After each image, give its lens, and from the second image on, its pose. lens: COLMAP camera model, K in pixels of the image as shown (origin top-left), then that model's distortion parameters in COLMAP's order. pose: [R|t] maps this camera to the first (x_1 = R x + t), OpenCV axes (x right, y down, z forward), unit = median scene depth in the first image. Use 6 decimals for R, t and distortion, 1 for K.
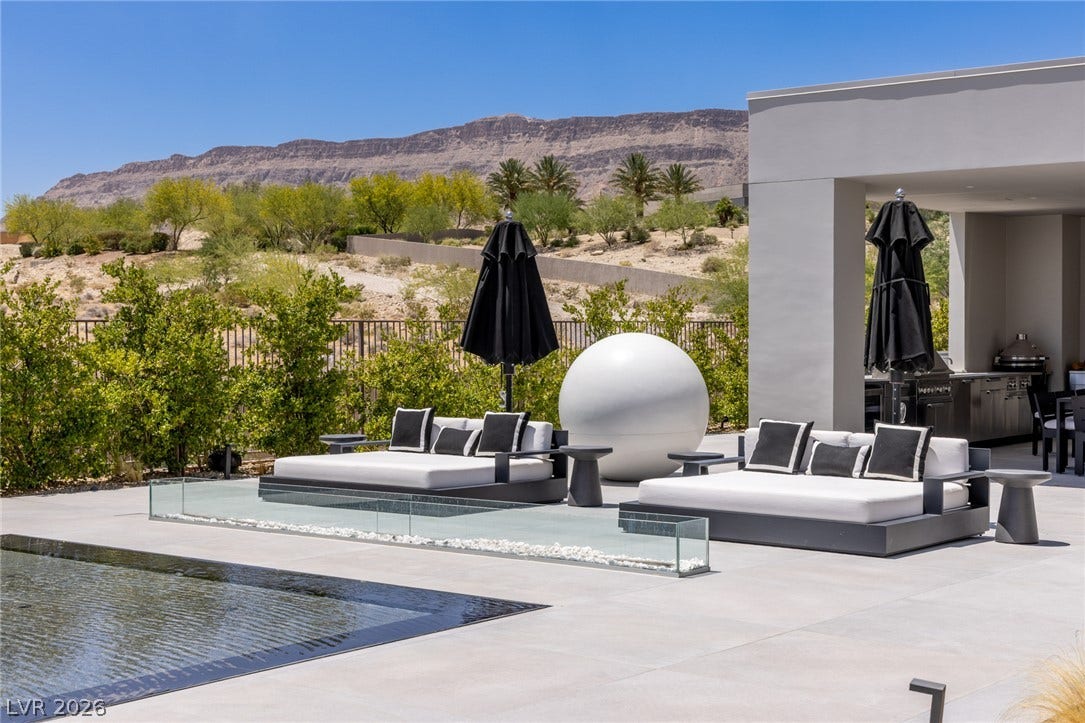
lens RADIAL K [[1591.0, 0, 542.5], [0, 1591.0, 361.5], [0, 0, 1]] dist [-0.001877, 0.036375]
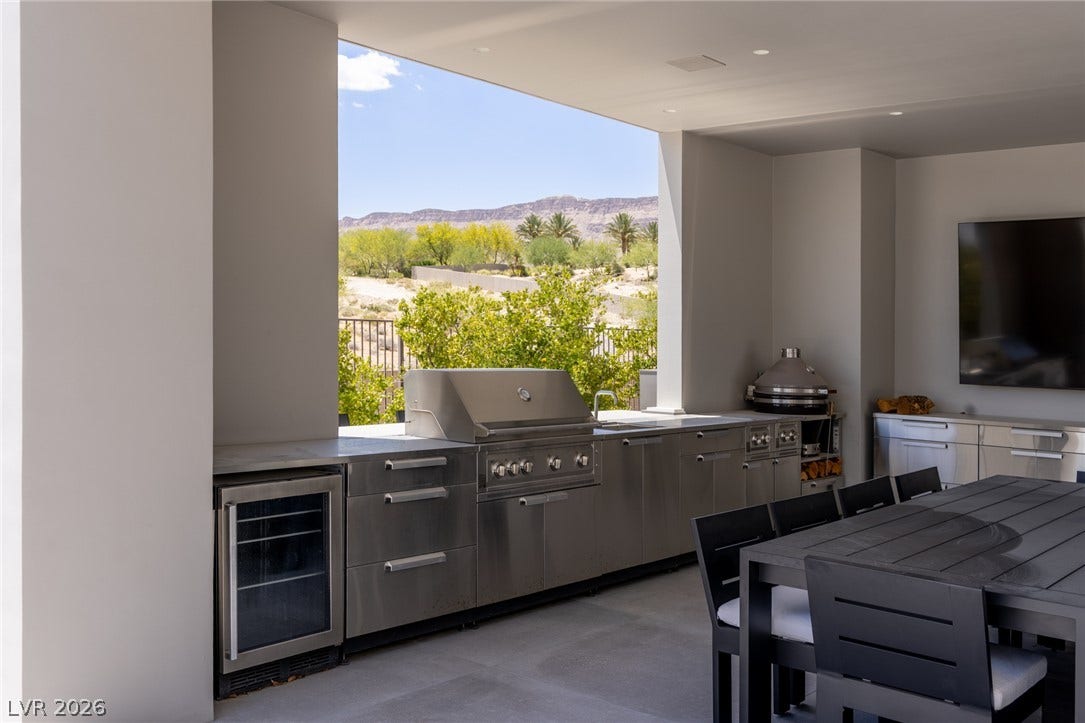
lens RADIAL K [[1003.5, 0, 542.5], [0, 1003.5, 361.5], [0, 0, 1]] dist [0.002751, 0.020609]
pose [[0.997906, 0.029673, -0.057477, 0.045228], [-0.029467, 0.999556, 0.004425, -0.002272], [0.057583, -0.002722, 0.998337, 0.122304]]
